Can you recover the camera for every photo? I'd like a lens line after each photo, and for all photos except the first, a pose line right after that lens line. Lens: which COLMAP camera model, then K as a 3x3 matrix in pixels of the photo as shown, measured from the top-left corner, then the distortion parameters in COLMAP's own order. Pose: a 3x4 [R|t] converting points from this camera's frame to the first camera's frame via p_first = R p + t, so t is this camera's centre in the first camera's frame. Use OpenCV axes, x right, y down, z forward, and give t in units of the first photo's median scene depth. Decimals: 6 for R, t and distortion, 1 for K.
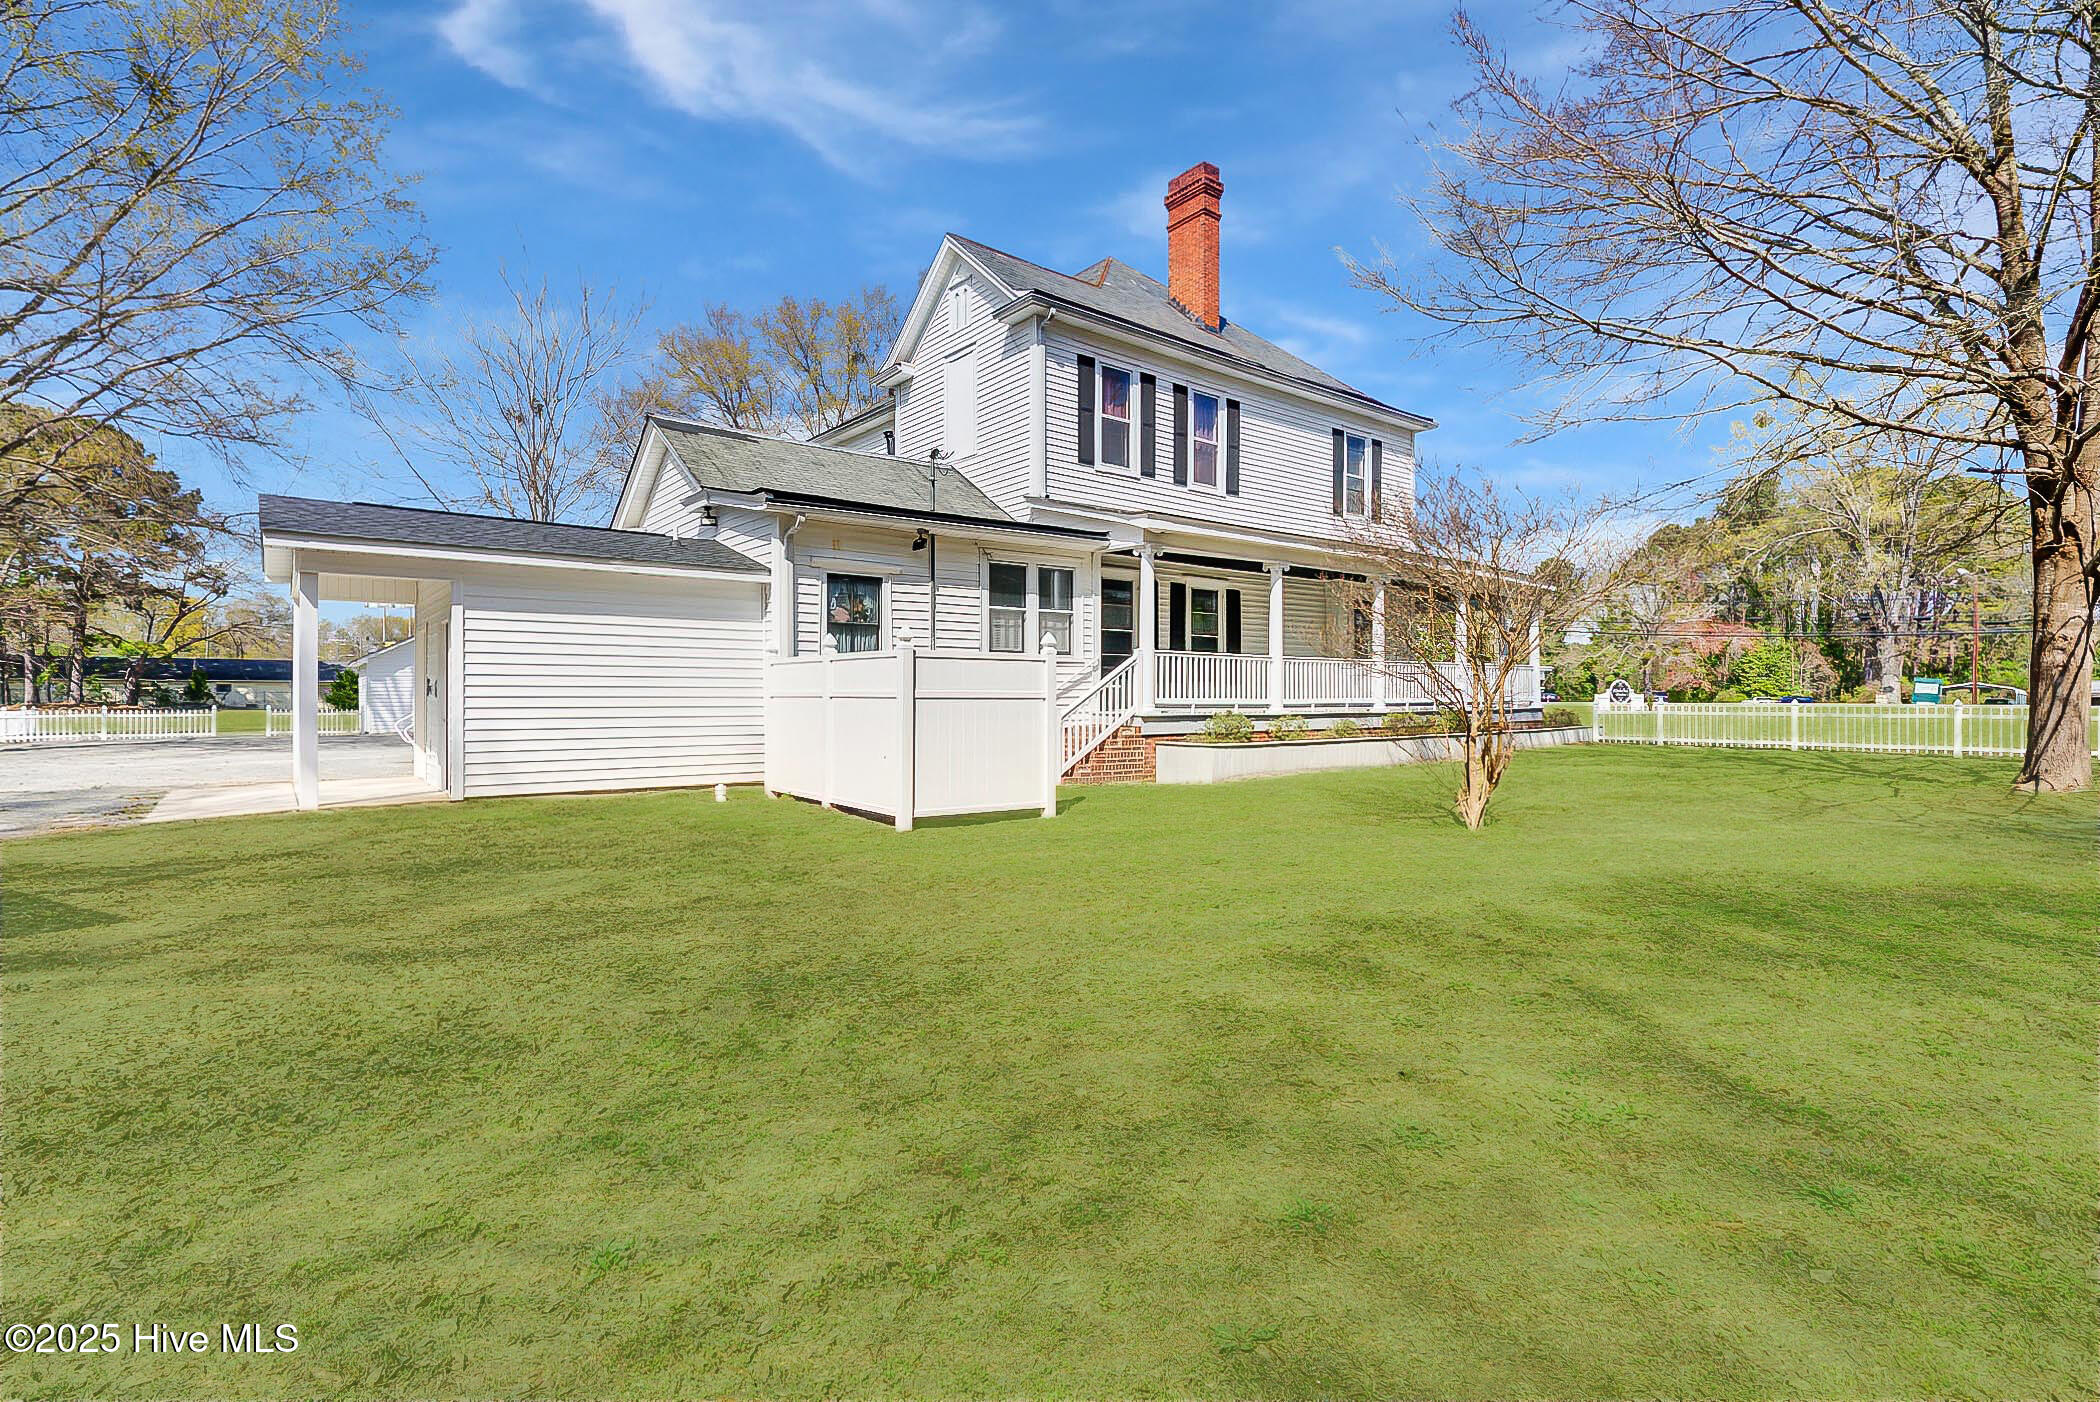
lens RADIAL K [[1012.3, 0, 1051.1], [0, 1012.3, 705.0], [0, 0, 1]] dist [-0.002267, -0.000215]
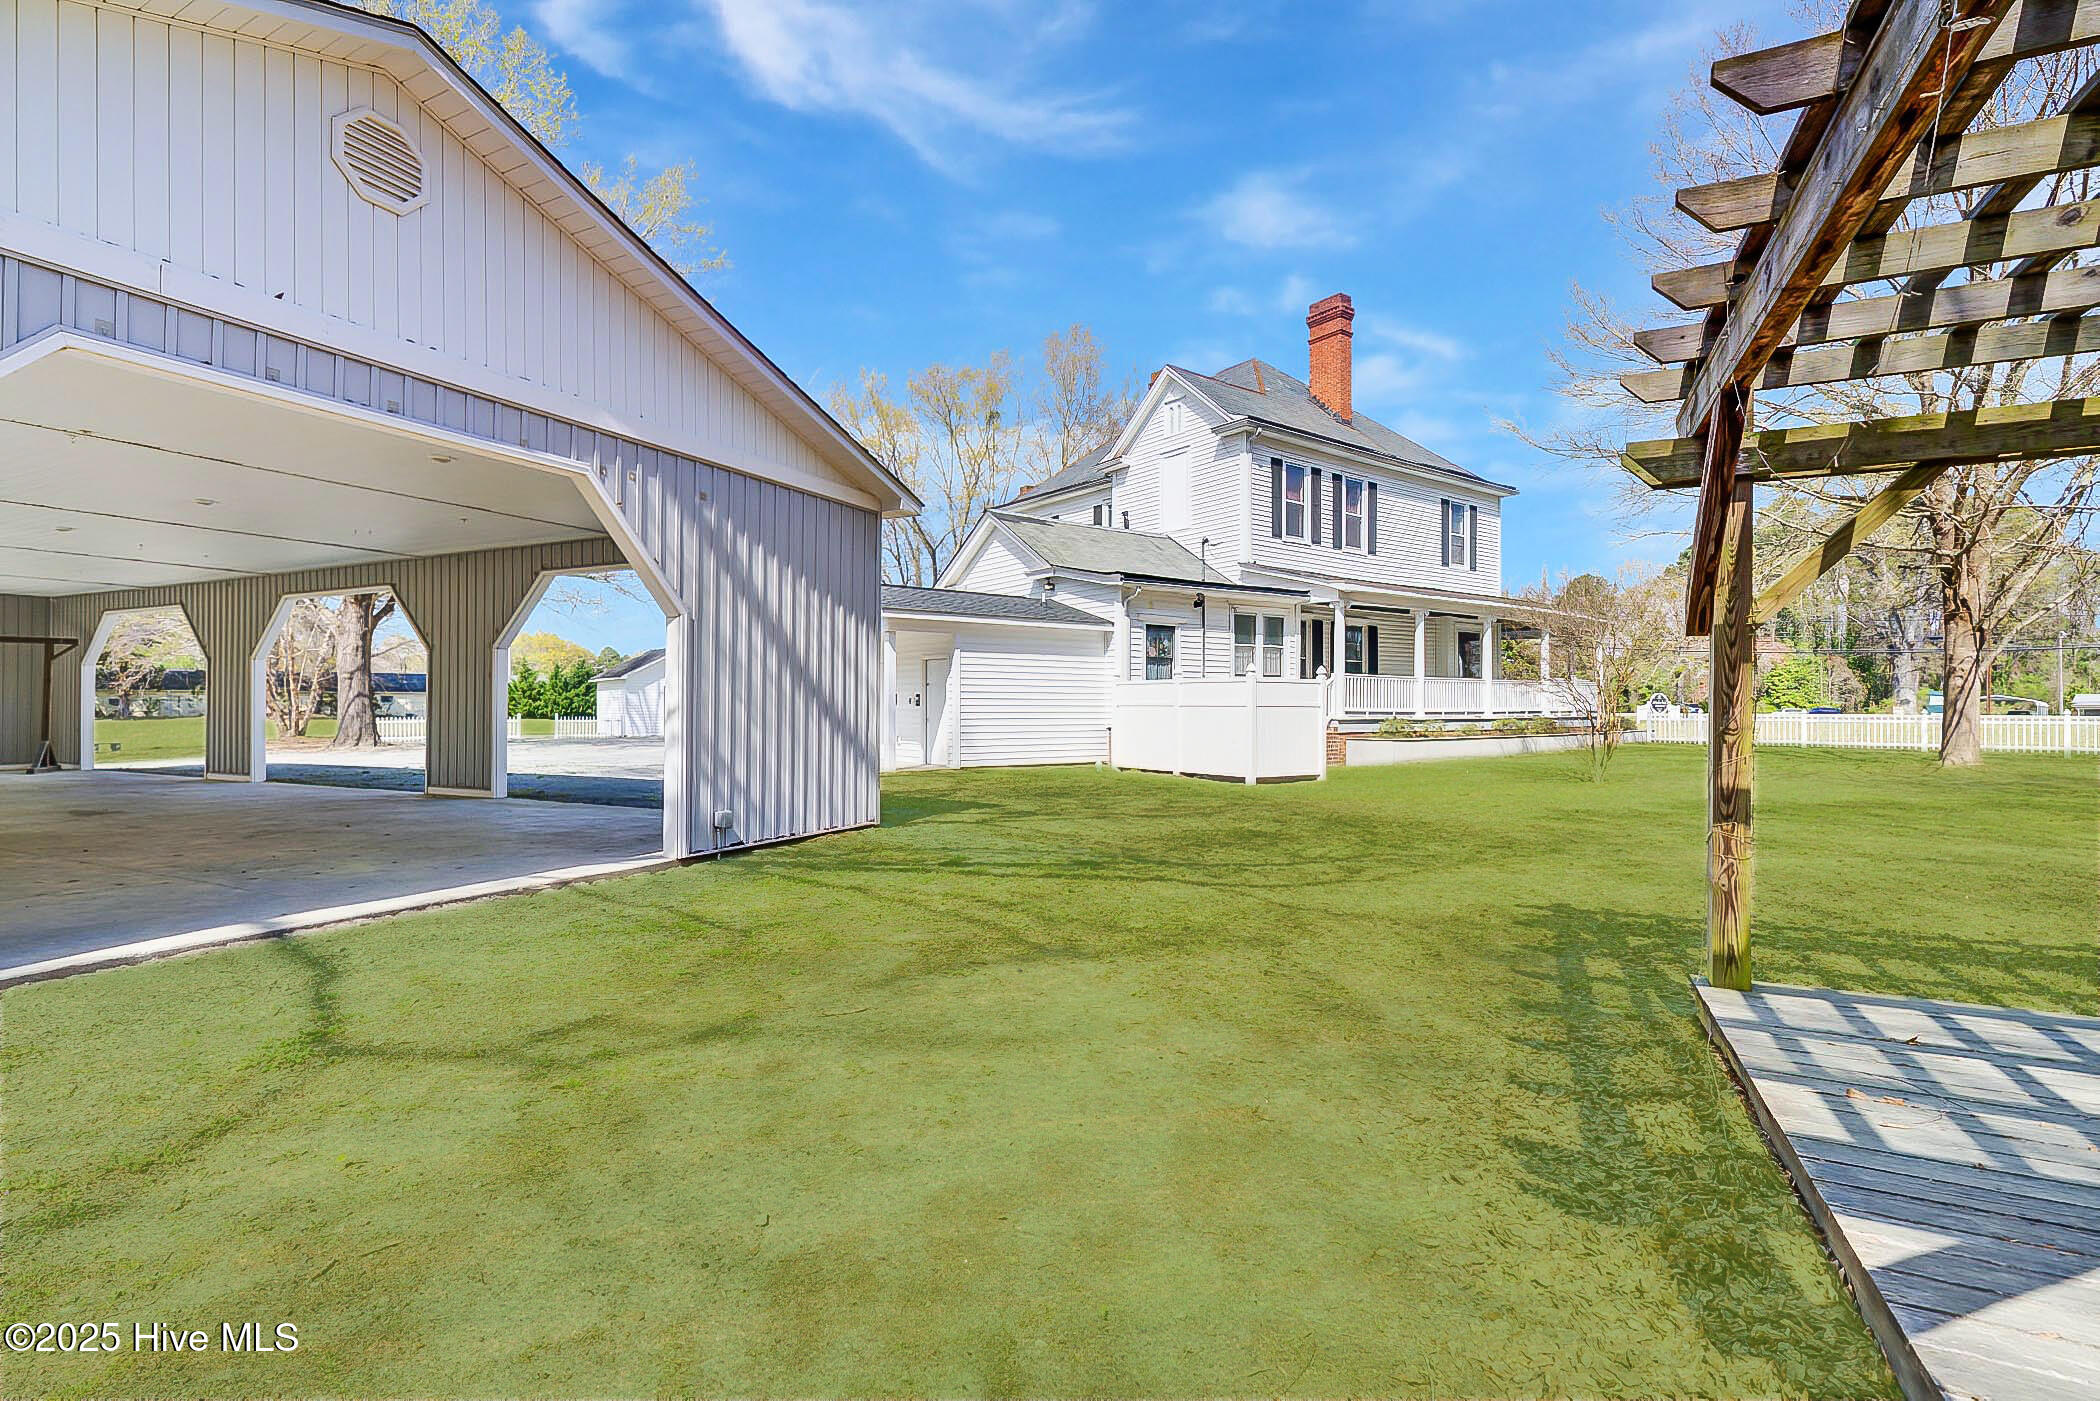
lens RADIAL K [[1012.3, 0, 1051.1], [0, 1012.3, 704.5], [0, 0, 1]] dist [-0.002267, -0.000215]
pose [[0.999758, 0.000915, -0.021991, -0.245492], [-0.001173, 0.999930, -0.011735, 0.005566], [0.021978, 0.011758, 0.999689, -0.381558]]
